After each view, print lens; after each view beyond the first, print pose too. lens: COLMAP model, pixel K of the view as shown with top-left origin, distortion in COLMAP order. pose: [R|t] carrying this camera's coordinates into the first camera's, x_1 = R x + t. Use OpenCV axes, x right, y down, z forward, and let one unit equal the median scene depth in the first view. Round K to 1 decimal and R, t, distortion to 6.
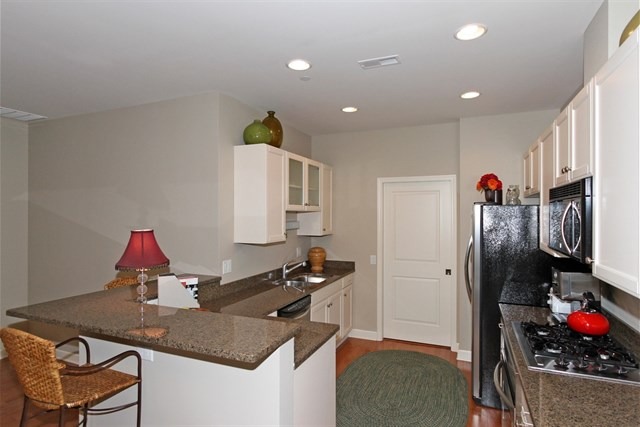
lens RADIAL K [[348.0, 0, 320.0], [0, 348.0, 213.5], [0, 0, 1]] dist [0.000798, 0.000460]
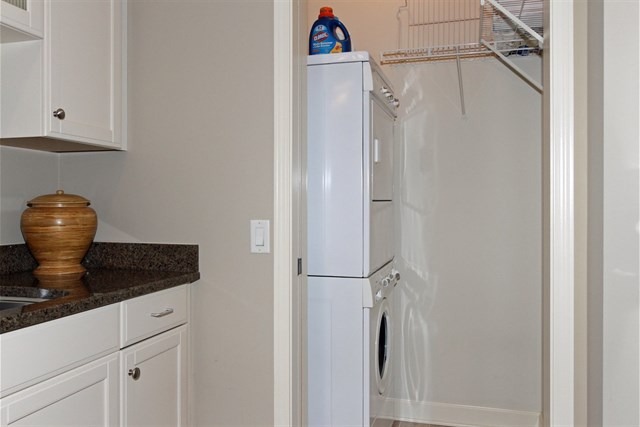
lens RADIAL K [[497.5, 0, 320.0], [0, 497.5, 213.5], [0, 0, 1]] dist [-0.001107, -0.000744]
pose [[0.993397, 0.002379, 0.114705, 0.193543], [-0.003827, 0.999916, 0.012408, 0.137837], [-0.114666, -0.012765, 0.993322, 0.754699]]
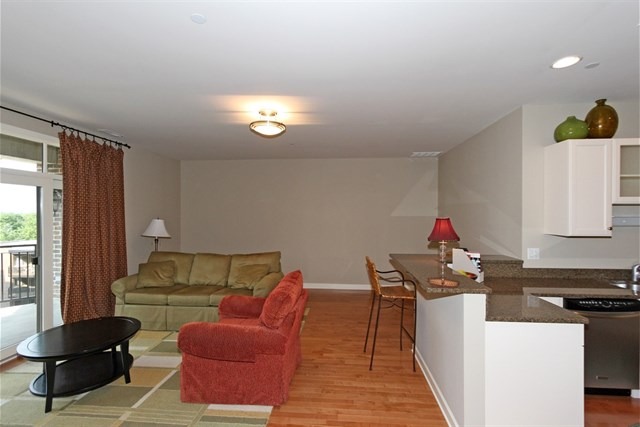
lens RADIAL K [[289.7, 0, 320.0], [0, 289.7, 213.5], [0, 0, 1]] dist [-0.001741, -0.000301]
pose [[0.326678, -0.000687, -0.945135, 0.354607], [0.001145, 0.999999, -0.000331, 0.016691], [0.945135, -0.000974, 0.326679, 0.016445]]
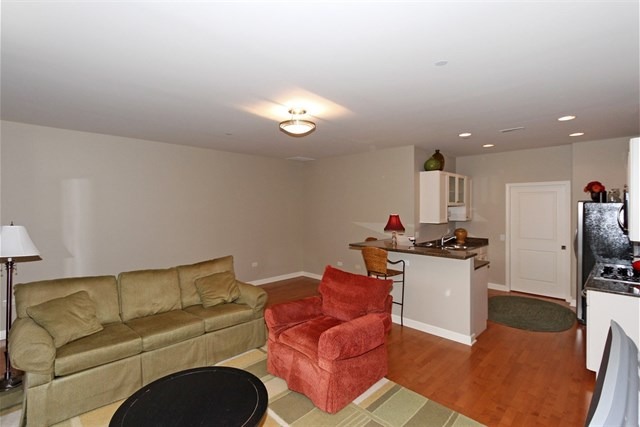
lens RADIAL K [[302.7, 0, 306.6], [0, 302.7, 206.2], [0, 0, 1]] dist [-0.000183, -0.000330]
pose [[0.924495, -0.000510, -0.381193, -0.168721], [0.000670, 1.000000, 0.000286, -0.006761], [0.381192, -0.000519, 0.924496, -0.687268]]
